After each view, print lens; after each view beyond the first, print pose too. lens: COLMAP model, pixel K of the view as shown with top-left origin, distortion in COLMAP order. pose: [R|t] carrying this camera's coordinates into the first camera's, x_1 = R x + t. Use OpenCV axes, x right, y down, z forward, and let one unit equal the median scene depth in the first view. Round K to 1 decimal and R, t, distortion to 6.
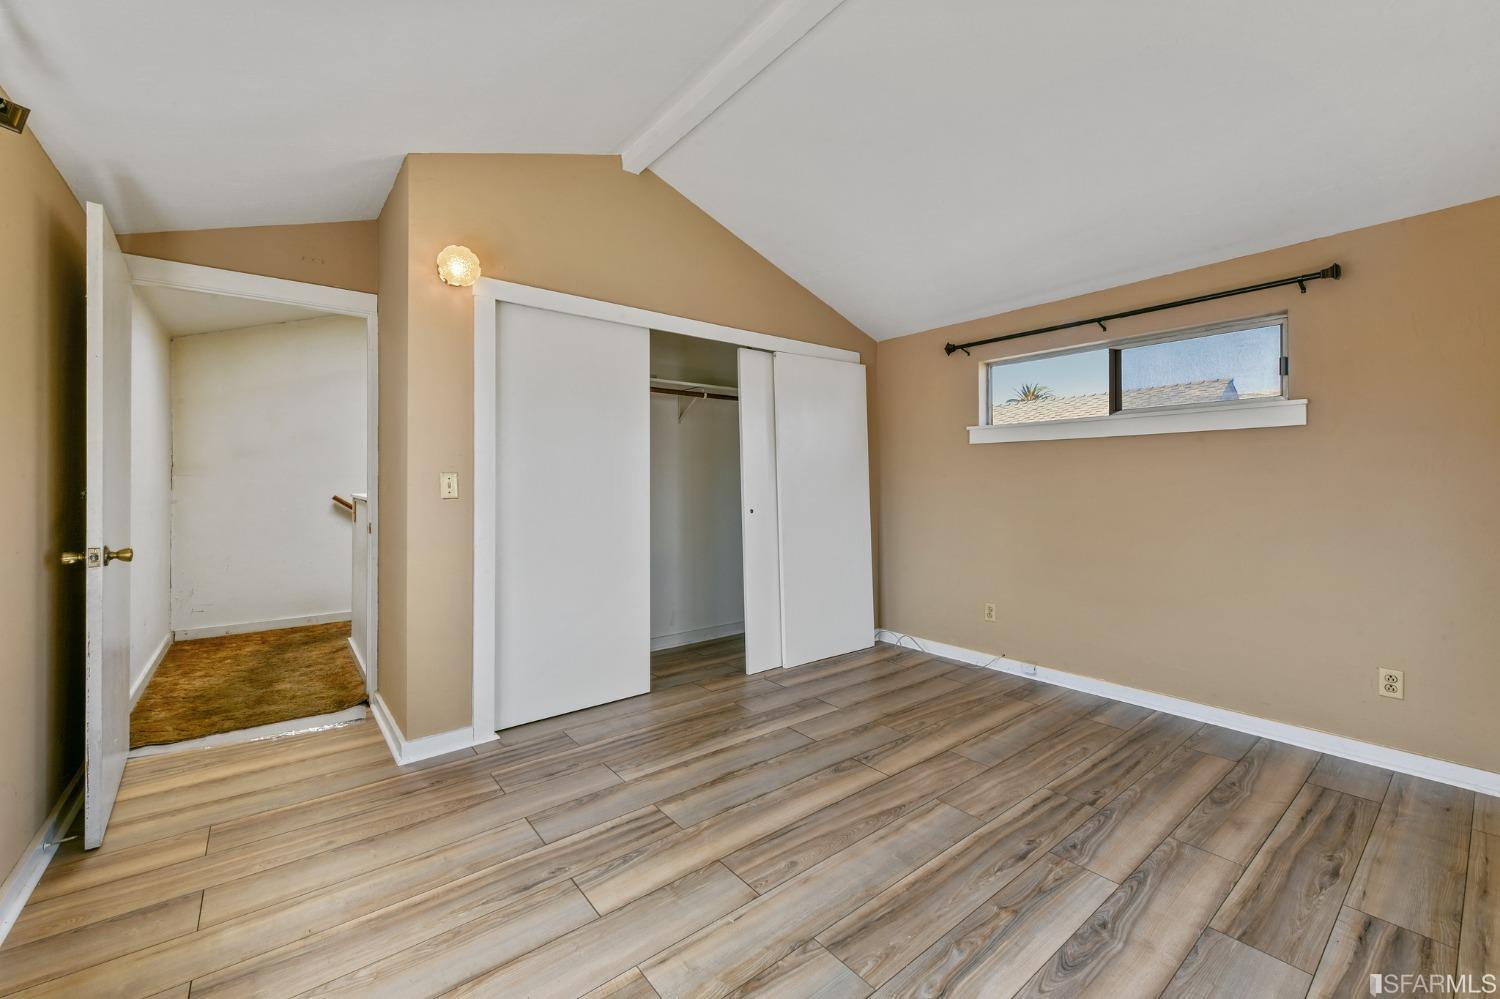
lens RADIAL K [[597.9, 0, 749.7], [0, 597.9, 495.9], [0, 0, 1]] dist [0.007803, -0.002784]
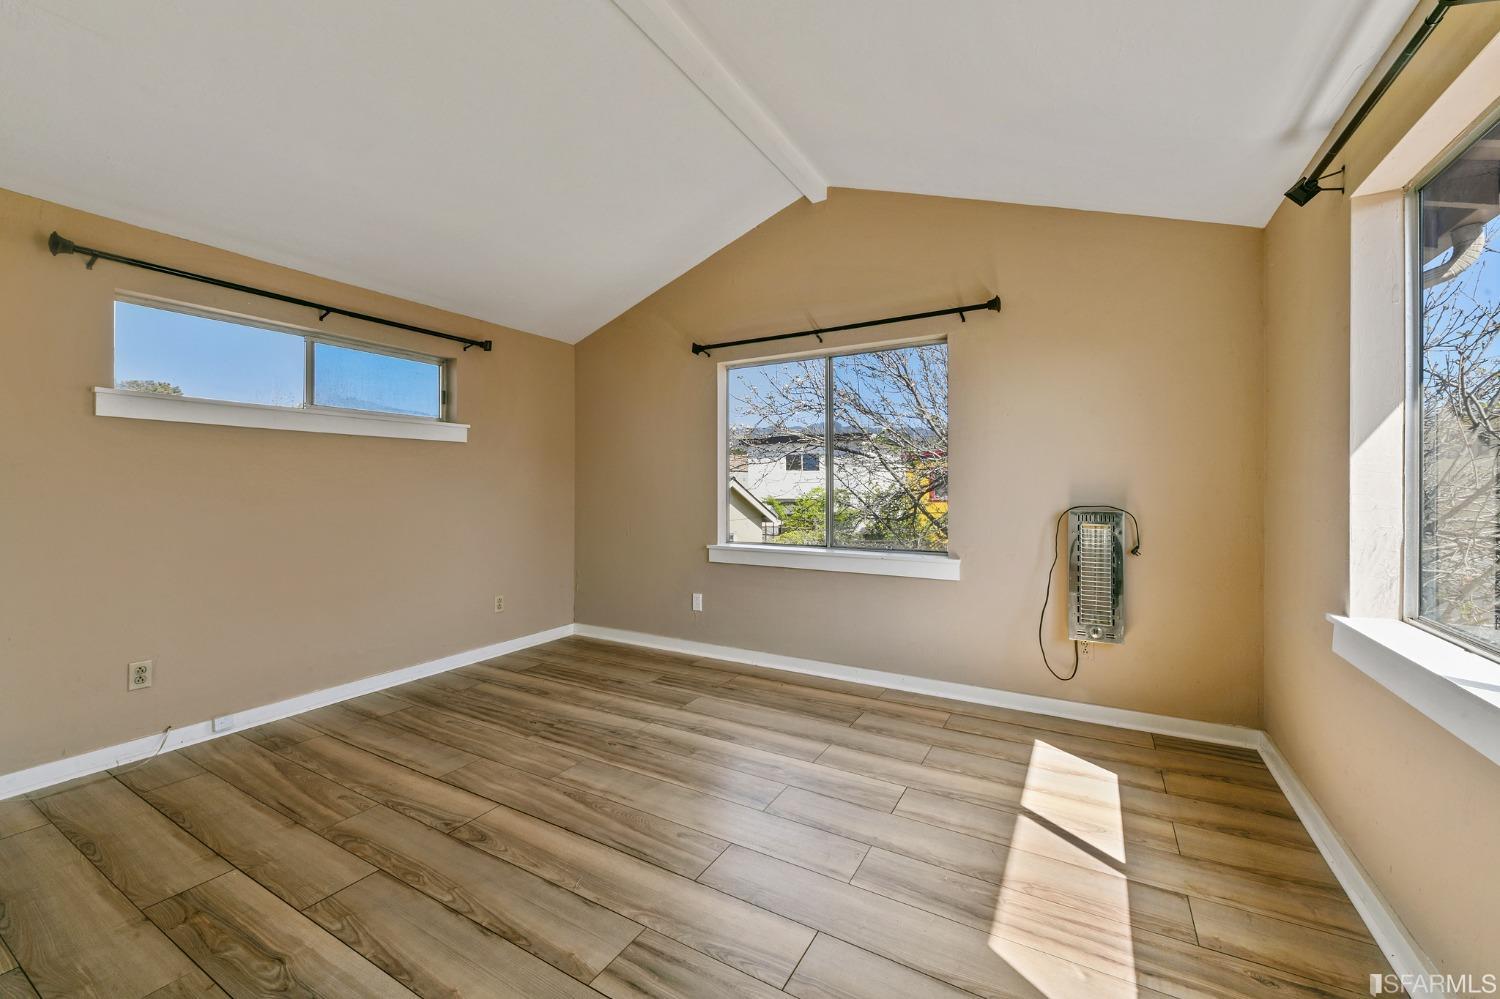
lens RADIAL K [[597.9, 0, 757.0], [0, 597.9, 486.5], [0, 0, 1]] dist [0.007803, -0.002784]
pose [[-0.371849, 0.001042, 0.928293, -0.777024], [0.021013, 0.999753, 0.007296, -0.005688], [-0.928056, 0.022219, -0.371778, 1.015713]]
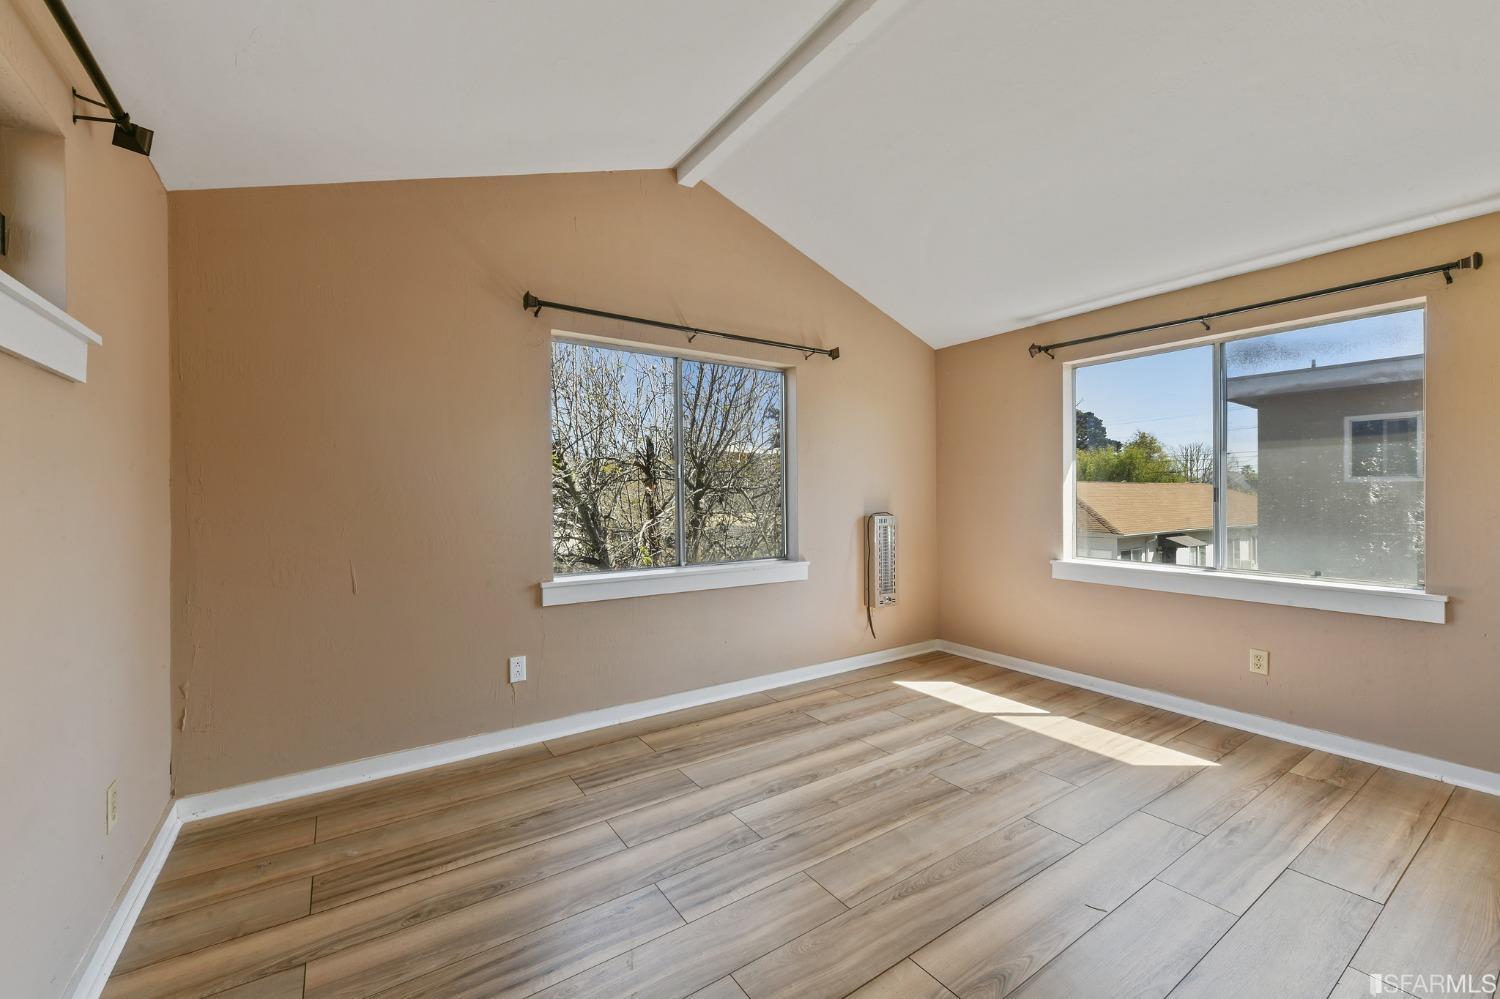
lens RADIAL K [[597.9, 0, 753.0], [0, 597.9, 497.6], [0, 0, 1]] dist [0.007803, -0.002784]
pose [[-0.997425, 0.006567, 0.071422, 0.364498], [0.007905, 0.999798, 0.018464, -0.020774], [-0.071286, 0.018981, -0.997275, 1.700228]]
